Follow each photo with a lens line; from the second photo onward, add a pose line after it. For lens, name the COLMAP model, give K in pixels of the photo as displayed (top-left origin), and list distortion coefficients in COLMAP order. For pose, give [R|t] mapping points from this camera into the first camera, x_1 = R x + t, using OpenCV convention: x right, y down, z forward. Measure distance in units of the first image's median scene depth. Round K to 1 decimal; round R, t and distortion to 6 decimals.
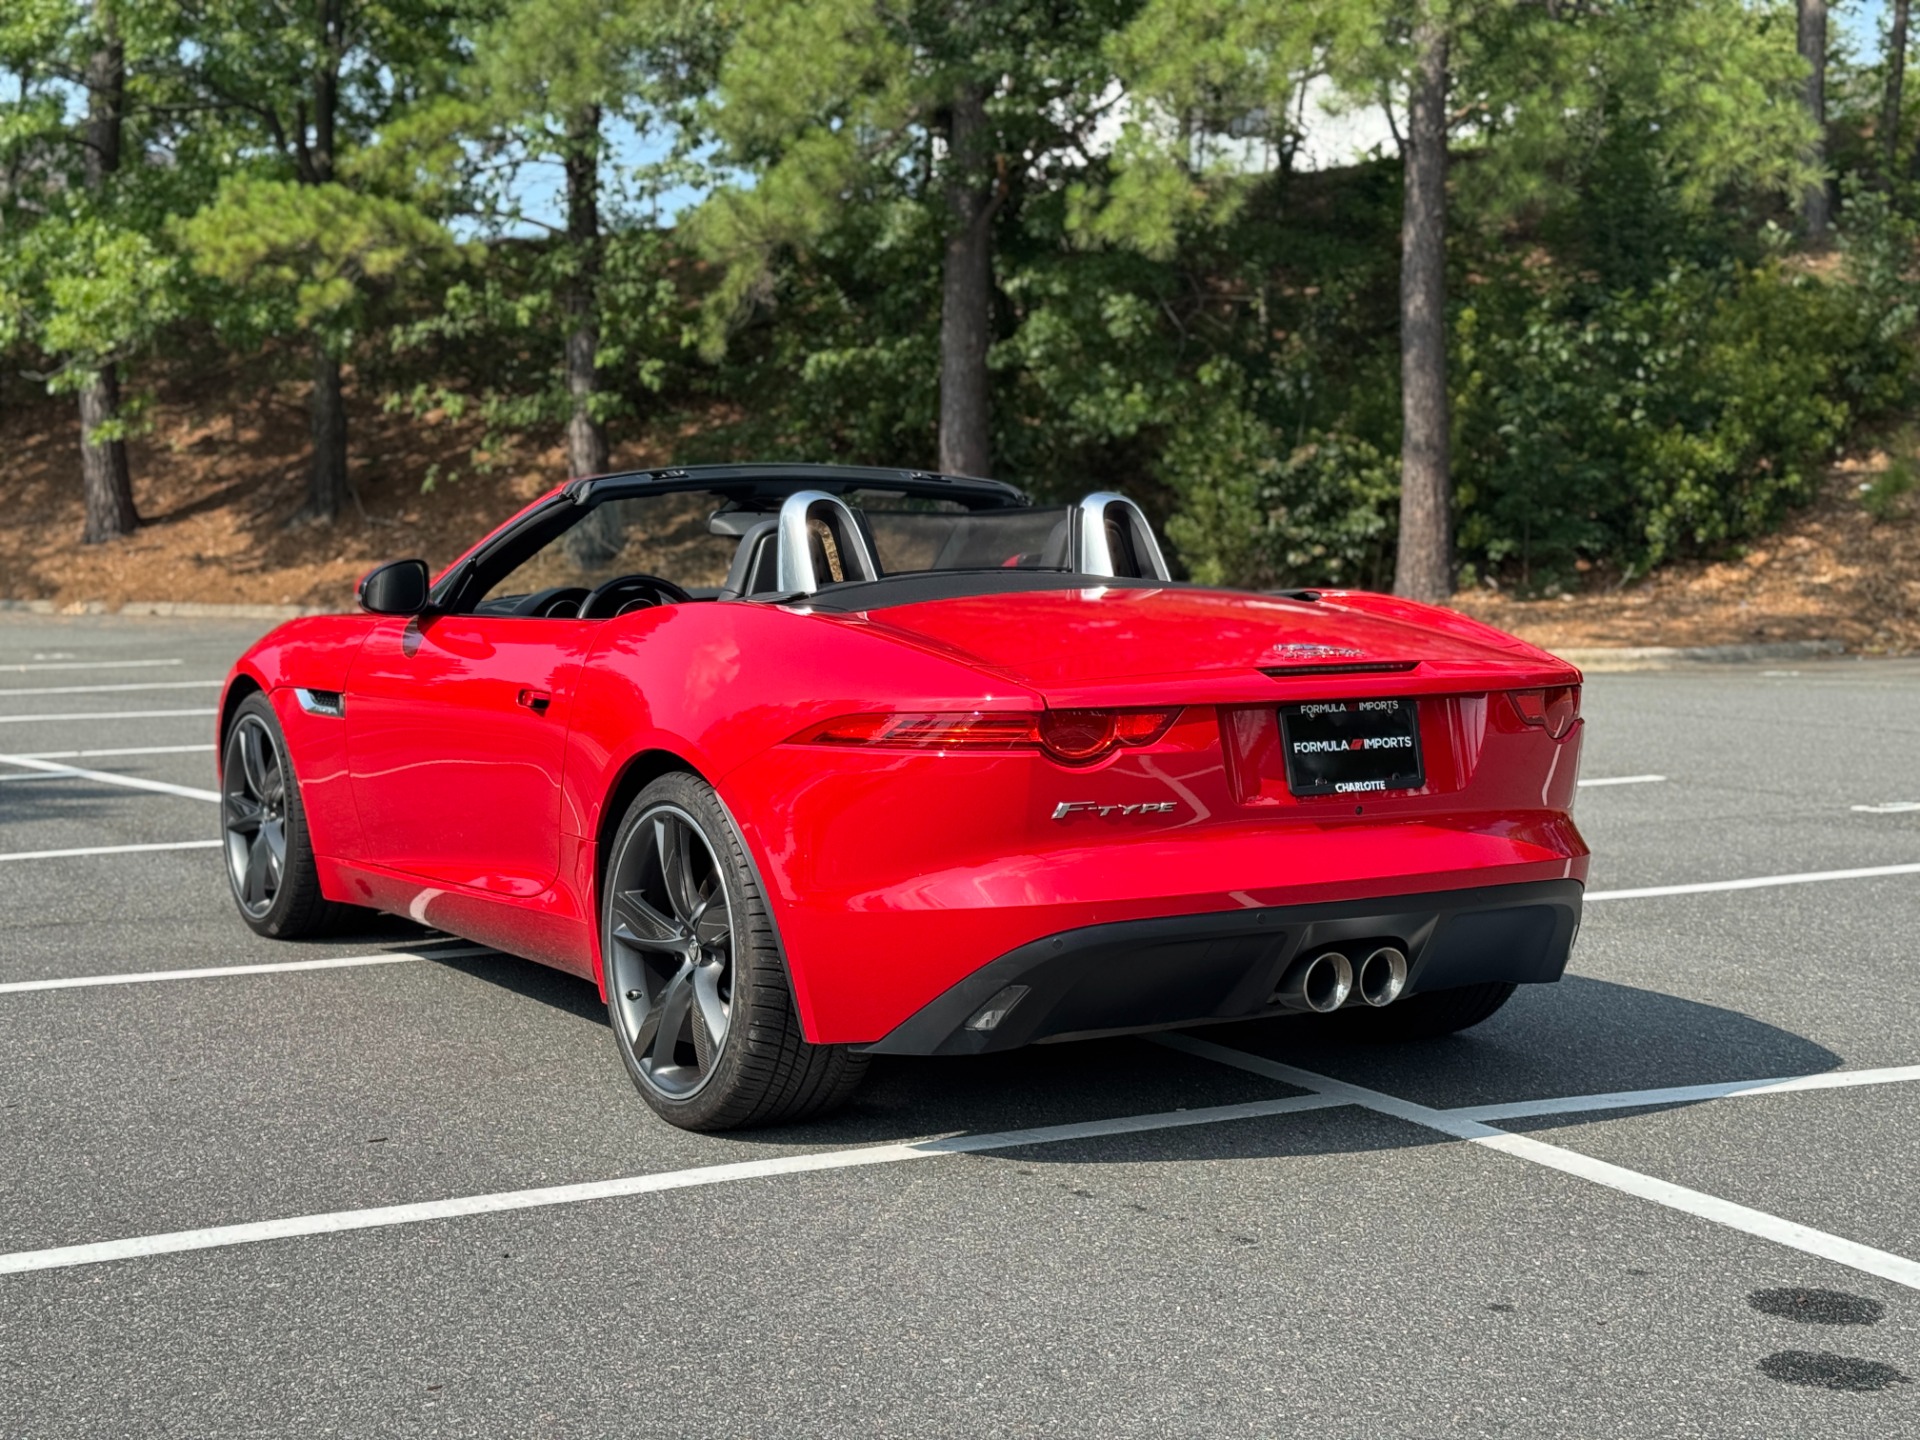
lens RADIAL K [[2674.2, 0, 960.0], [0, 2674.2, 720.0], [0, 0, 1]] dist [0.151430, -0.227930]
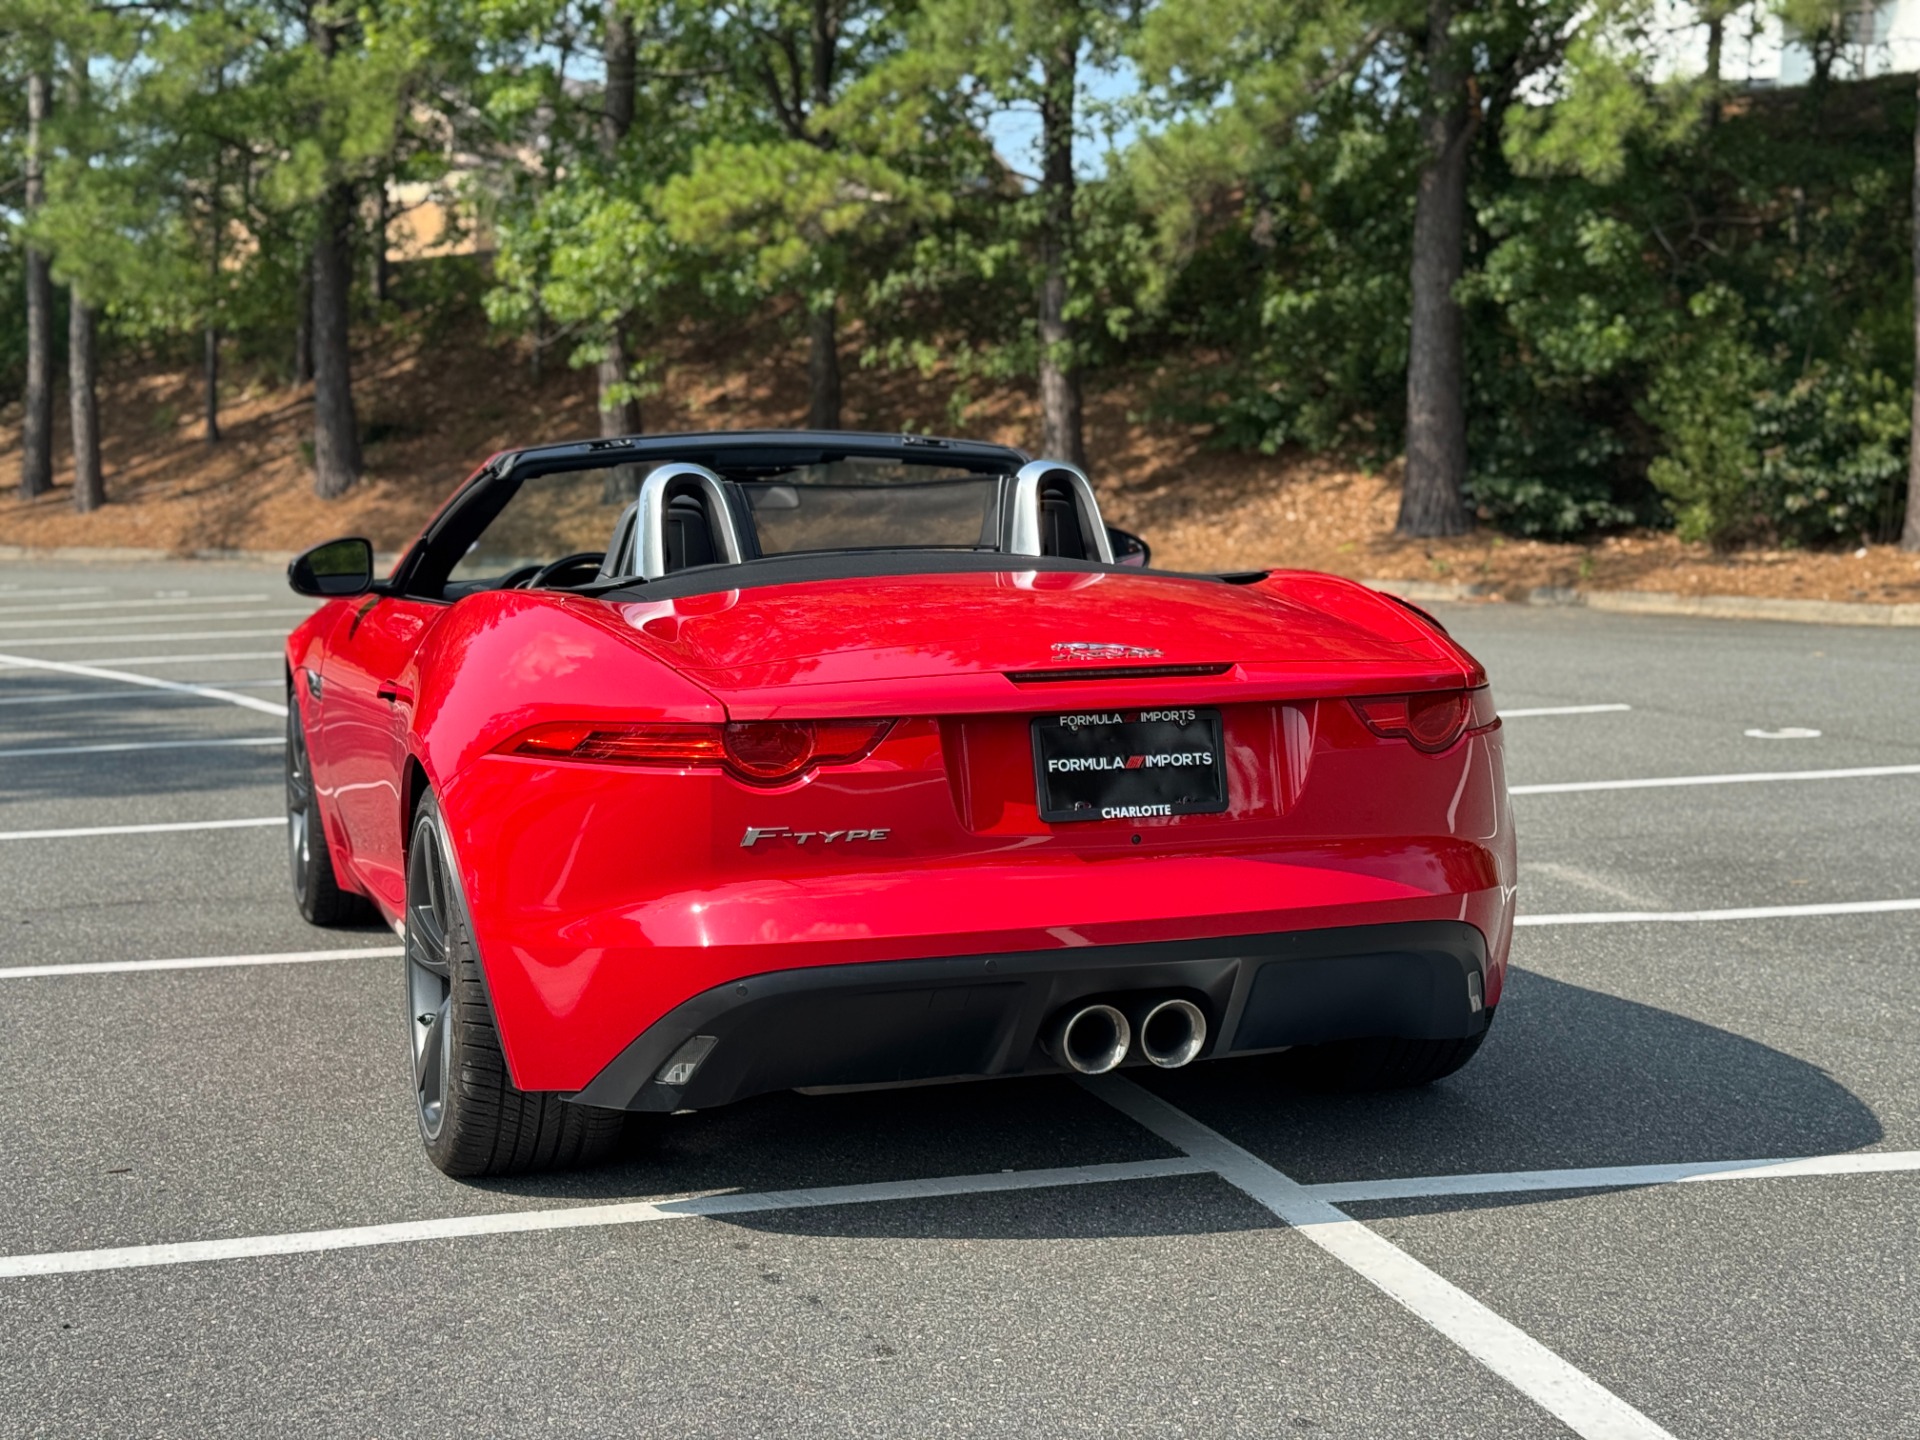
lens RADIAL K [[2674.2, 0, 960.0], [0, 2674.2, 720.0], [0, 0, 1]] dist [0.151430, -0.227930]
pose [[0.974783, 0.009246, -0.222961, 0.054388], [-0.004638, 0.999765, 0.021181, -0.004211], [0.223105, -0.019613, 0.974597, 0.030522]]
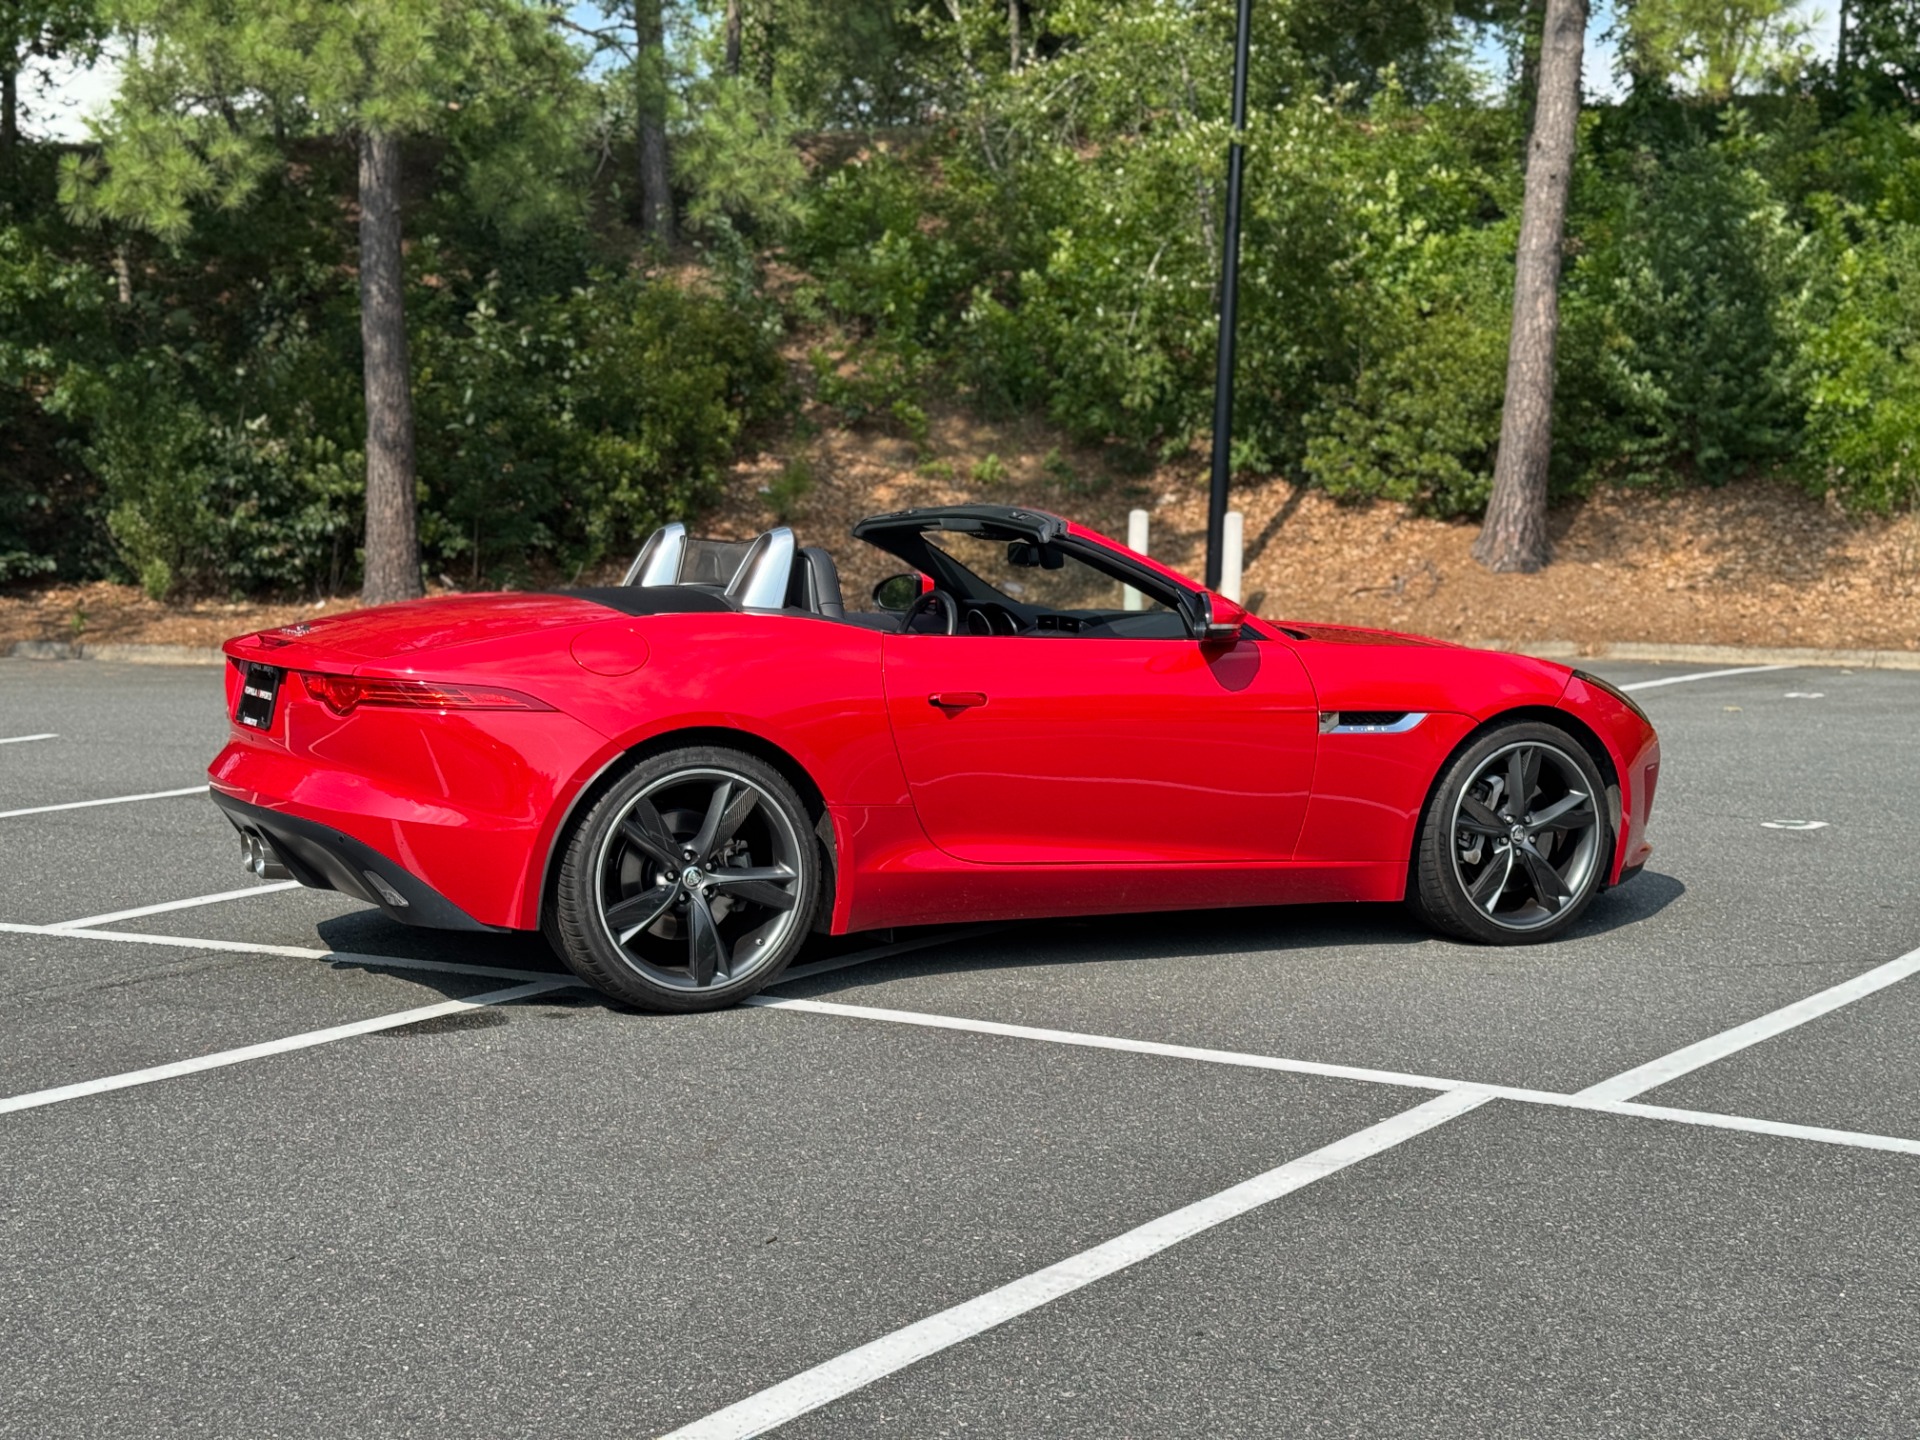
lens RADIAL K [[2674.2, 0, 960.0], [0, 2674.2, 720.0], [0, 0, 1]] dist [0.151430, -0.227930]
pose [[0.877499, -0.036247, 0.478206, -0.116329], [0.033724, 0.999335, 0.013866, -0.006782], [-0.478391, 0.003960, 0.878138, 0.029700]]
